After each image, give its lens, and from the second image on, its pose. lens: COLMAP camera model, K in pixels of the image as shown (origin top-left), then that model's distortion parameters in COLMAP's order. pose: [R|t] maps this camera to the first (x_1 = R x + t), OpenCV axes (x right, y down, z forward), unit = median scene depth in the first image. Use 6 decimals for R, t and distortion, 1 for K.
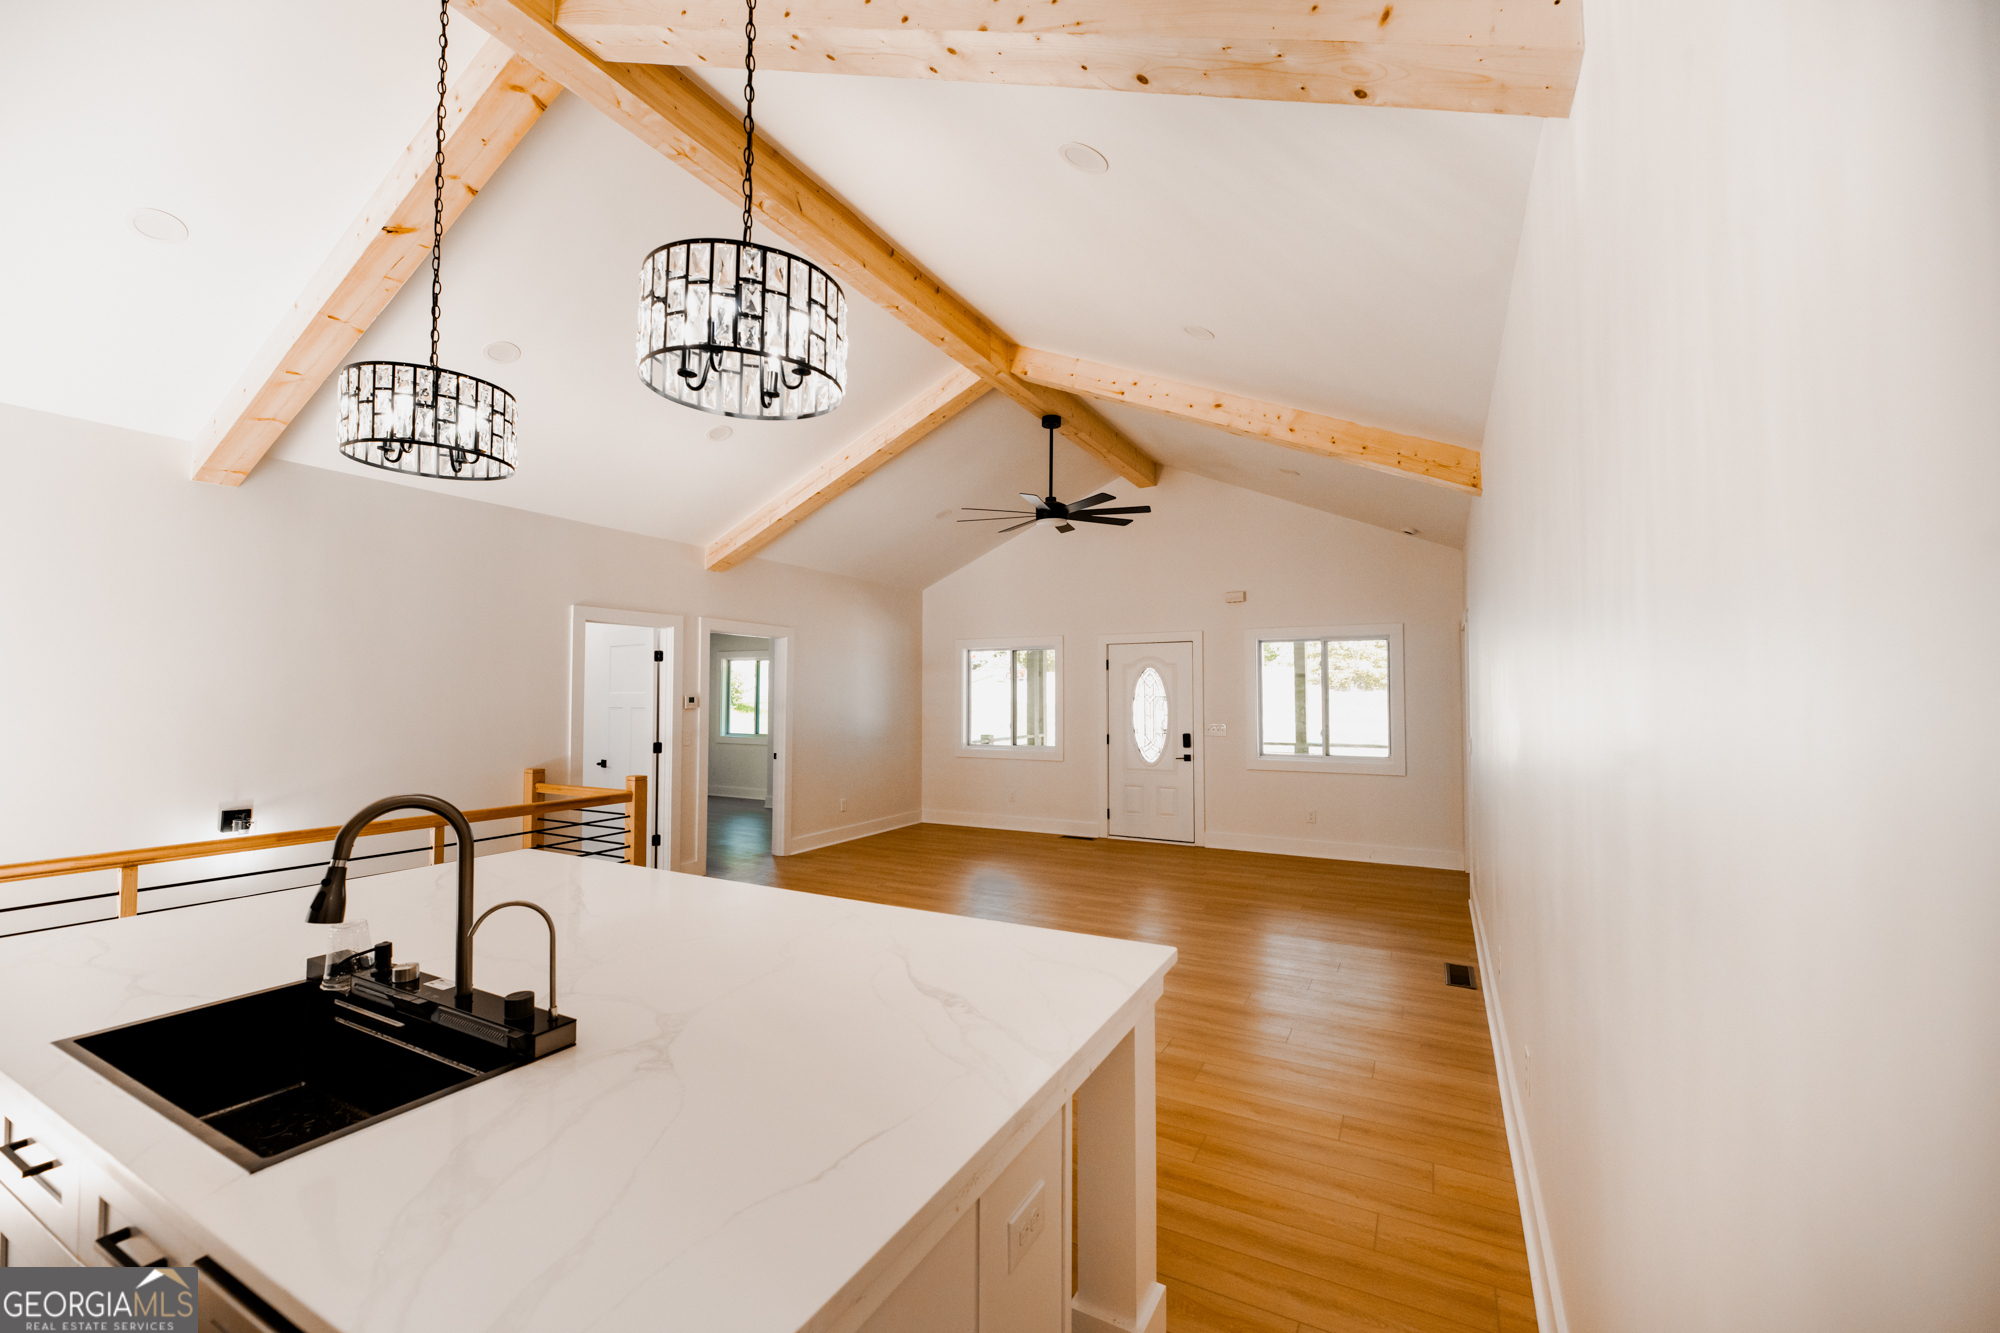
lens RADIAL K [[806.8, 0, 1000.0], [0, 806.8, 666.5], [0, 0, 1]] dist [-0.003351, -0.000473]
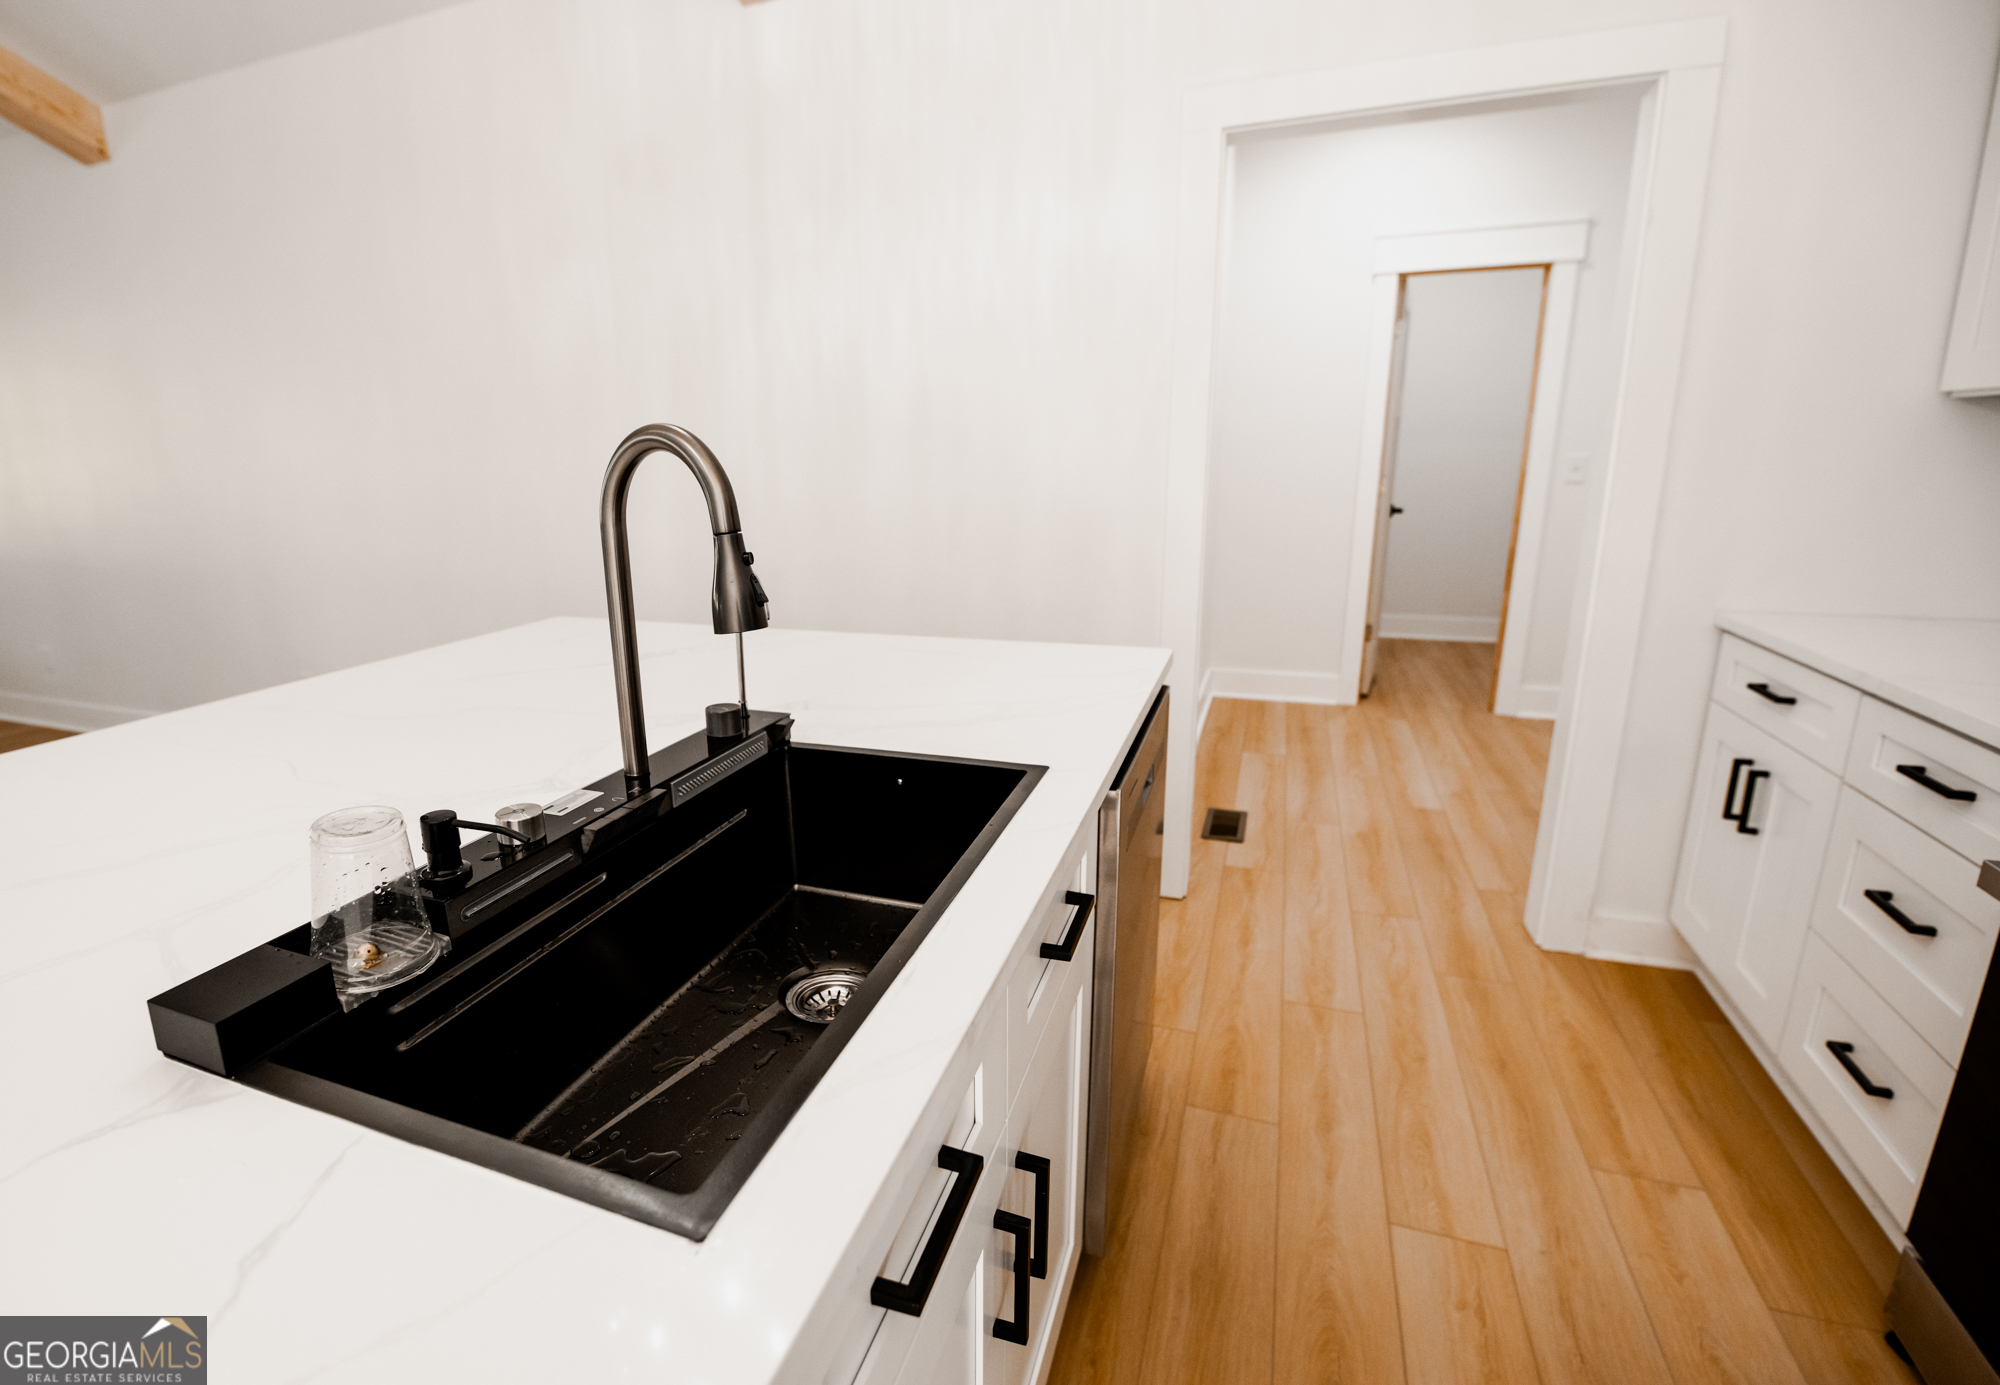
lens RADIAL K [[913.4, 0, 912.9], [0, 913.4, 689.4], [0, 0, 1]] dist [-0.001196, -0.016813]
pose [[-0.113902, -0.246175, 0.962509, -0.469238], [-0.013630, 0.969110, 0.246251, 0.061200], [-0.993398, 0.014930, -0.113739, 0.306176]]
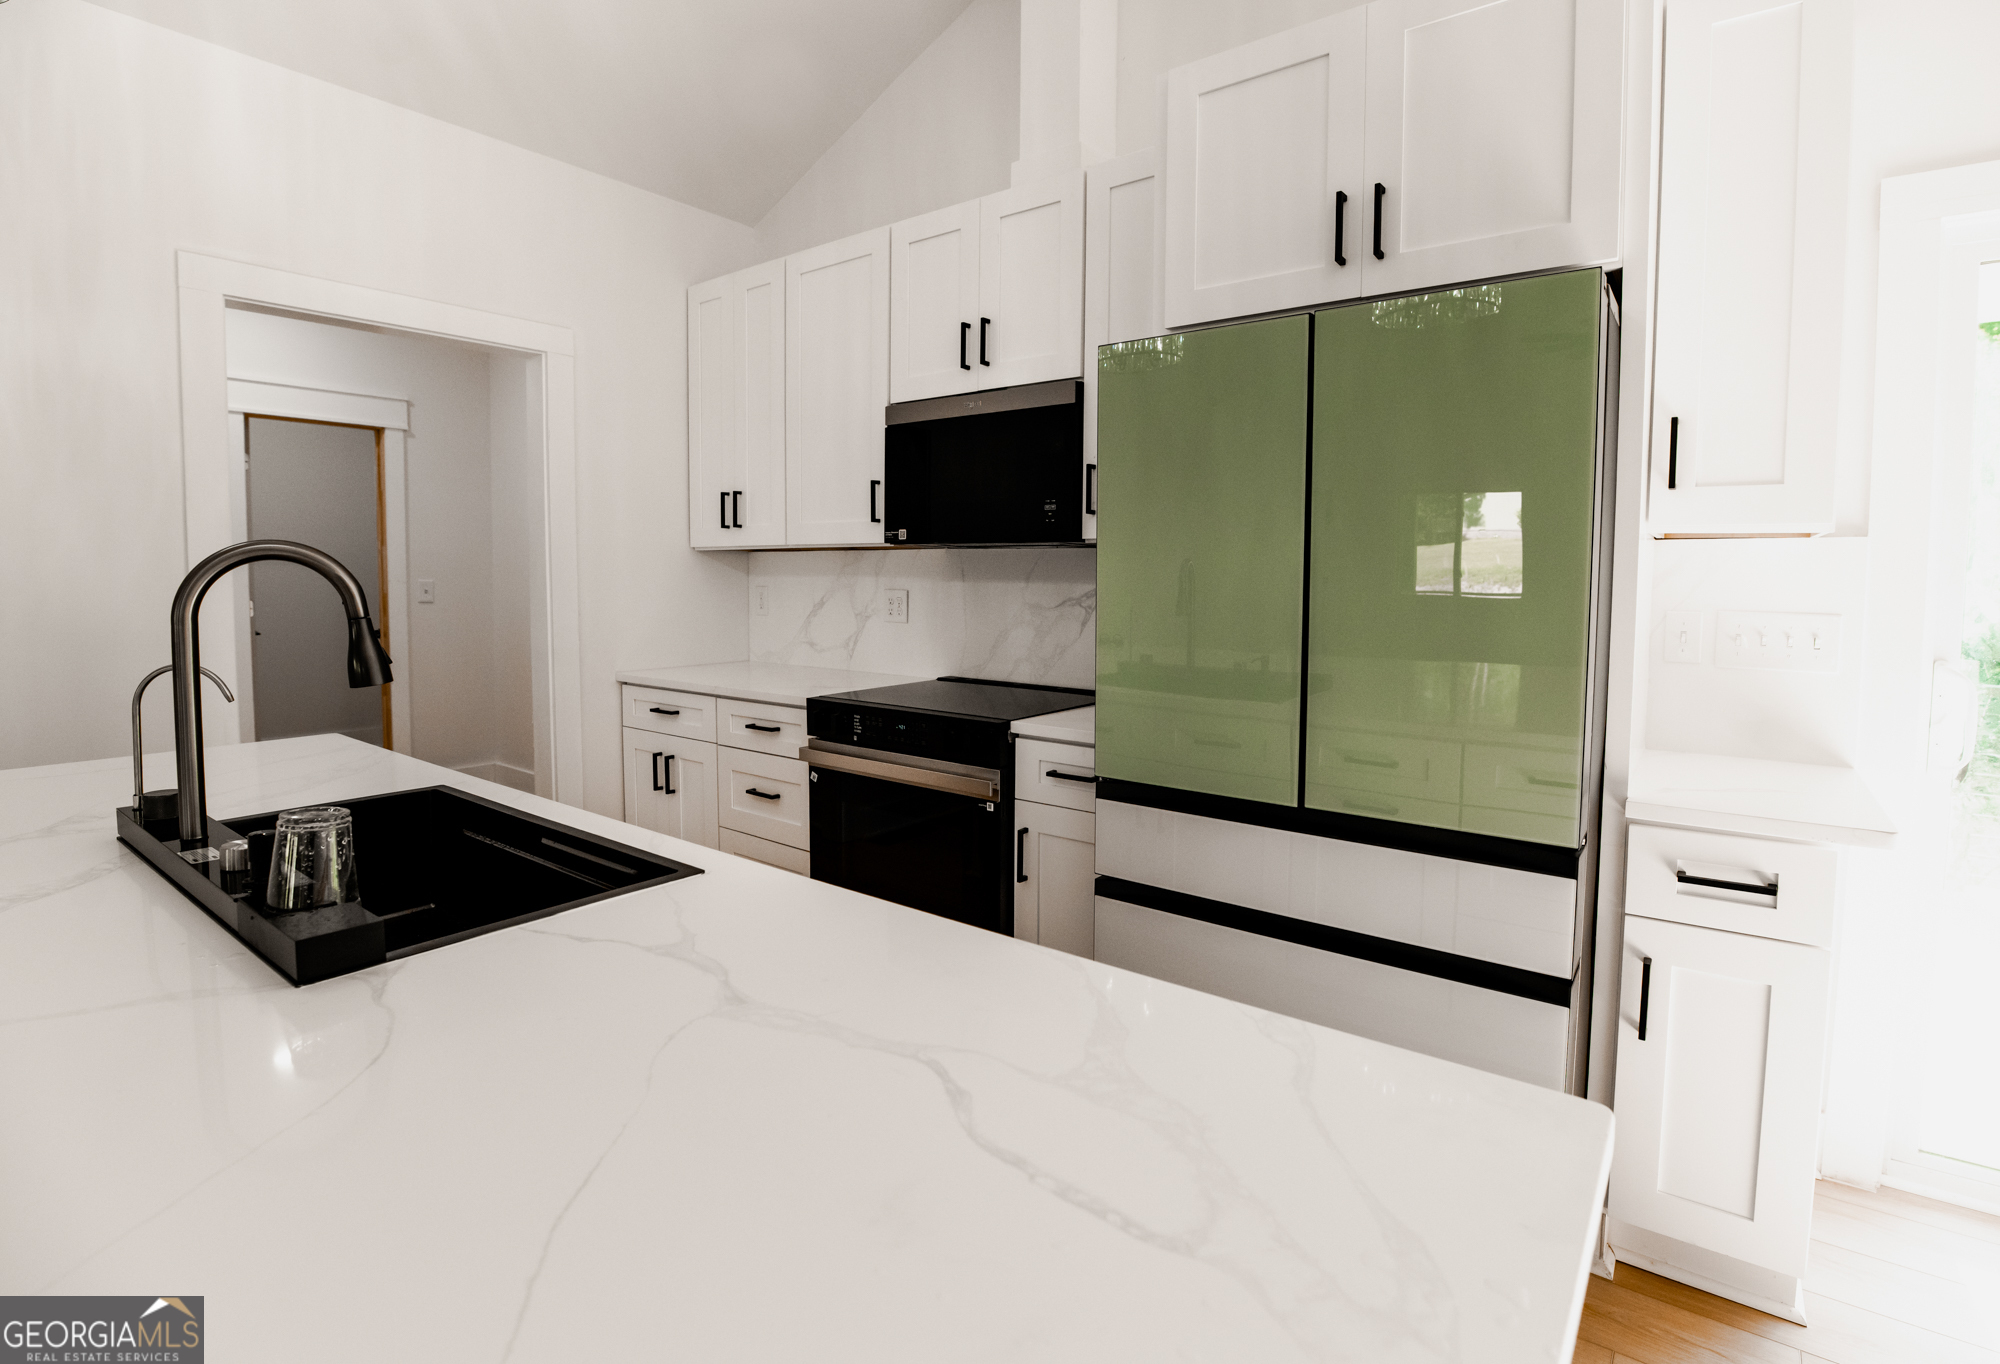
lens RADIAL K [[944.2, 0, 1025.5], [0, 944.2, 632.8], [0, 0, 1]] dist [-0.026659, 0.000180]
pose [[-0.988944, -0.017829, 0.147211, -0.517950], [-0.014119, 0.999557, 0.026208, 0.071866], [-0.147613, 0.023840, -0.988758, 0.585123]]
